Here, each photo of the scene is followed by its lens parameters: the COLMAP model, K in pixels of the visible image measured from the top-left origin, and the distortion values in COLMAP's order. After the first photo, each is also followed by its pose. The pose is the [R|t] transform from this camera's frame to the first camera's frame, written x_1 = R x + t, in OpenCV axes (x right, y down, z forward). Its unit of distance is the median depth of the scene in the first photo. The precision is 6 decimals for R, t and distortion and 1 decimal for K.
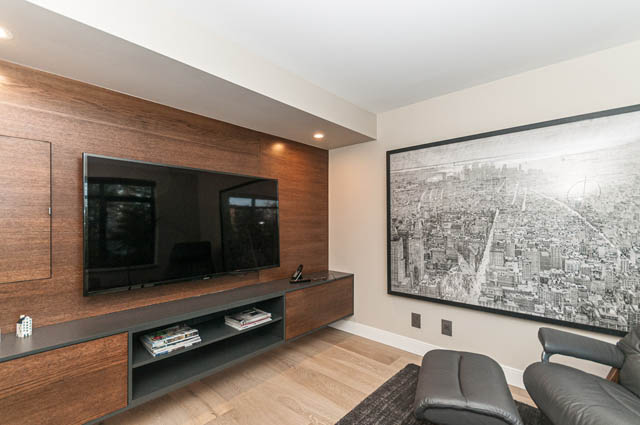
lens RADIAL K [[291.2, 0, 330.3], [0, 291.2, 221.7], [0, 0, 1]] dist [0.001138, -0.000298]
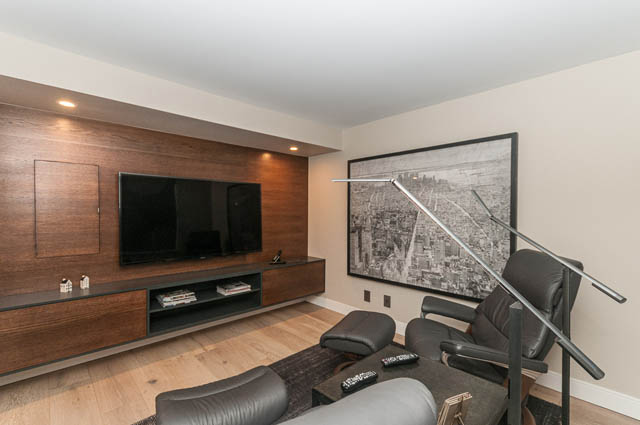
lens RADIAL K [[293.7, 0, 328.8], [0, 293.7, 219.6], [0, 0, 1]] dist [0.003834, 0.000819]
pose [[0.996640, 0.011183, -0.081143, 0.267597], [-0.009259, 0.999668, 0.024049, -0.024562], [0.081385, -0.023217, 0.996412, -0.320632]]
